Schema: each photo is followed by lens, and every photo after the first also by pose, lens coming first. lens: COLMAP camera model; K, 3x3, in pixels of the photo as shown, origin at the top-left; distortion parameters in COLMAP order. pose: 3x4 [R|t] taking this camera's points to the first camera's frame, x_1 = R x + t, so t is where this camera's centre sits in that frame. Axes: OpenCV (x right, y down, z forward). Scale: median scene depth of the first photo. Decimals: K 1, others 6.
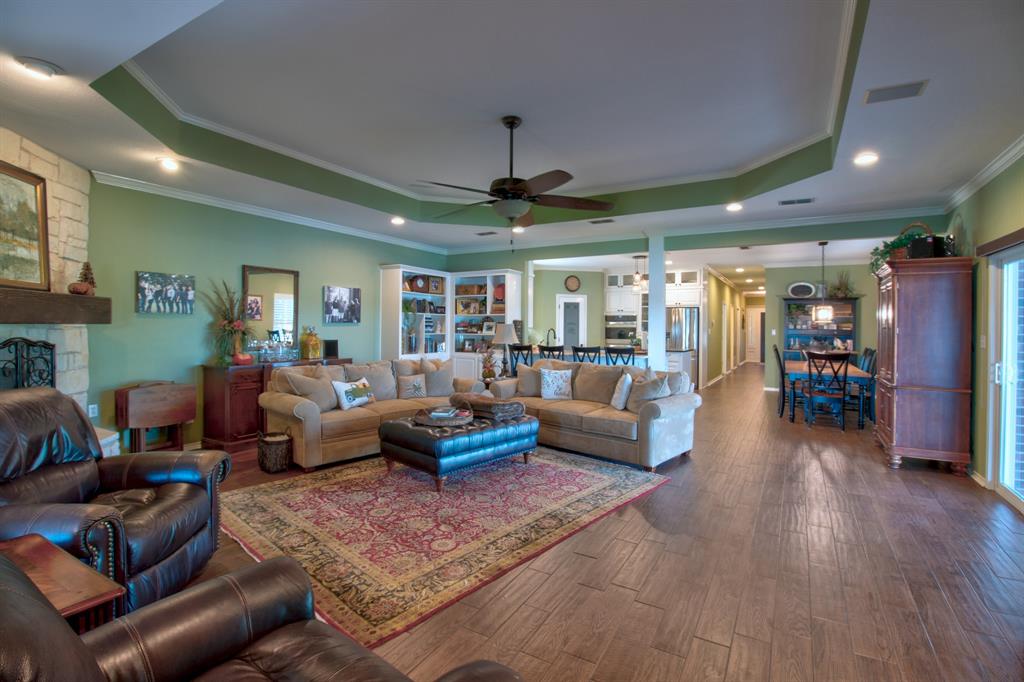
lens RADIAL K [[481.2, 0, 530.8], [0, 481.2, 325.2], [0, 0, 1]] dist [0.011728, -0.020846]
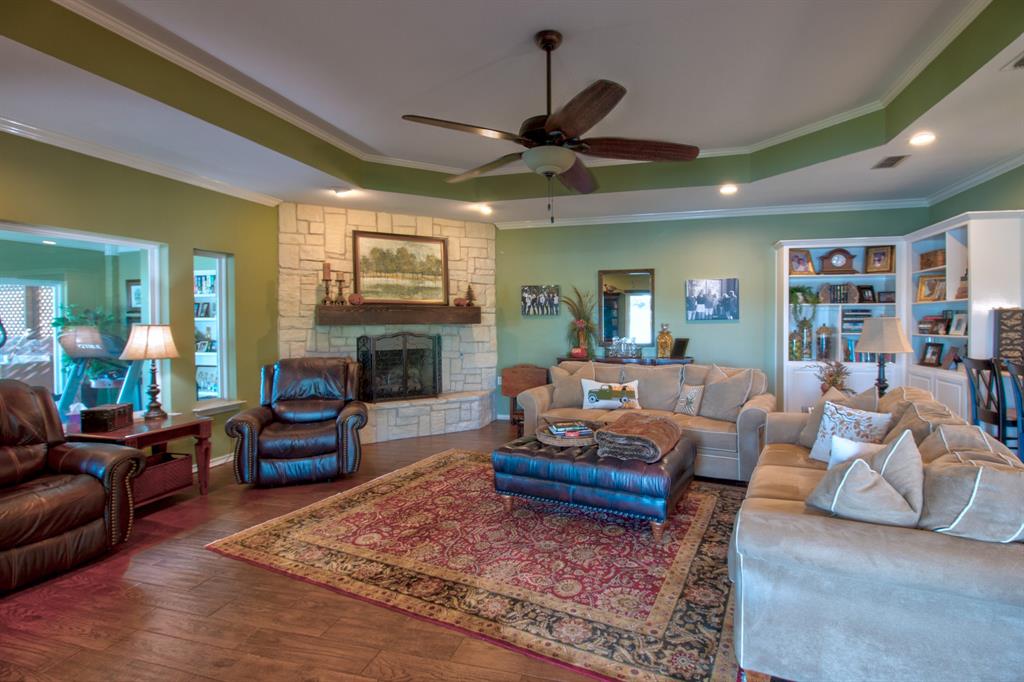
lens RADIAL K [[481.2, 0, 530.8], [0, 481.2, 325.2], [0, 0, 1]] dist [0.011728, -0.020846]
pose [[0.247199, -0.004348, -0.968955, 0.656059], [0.008735, 0.999959, -0.002258, 0.007227], [0.968925, -0.007905, 0.247227, 0.798106]]
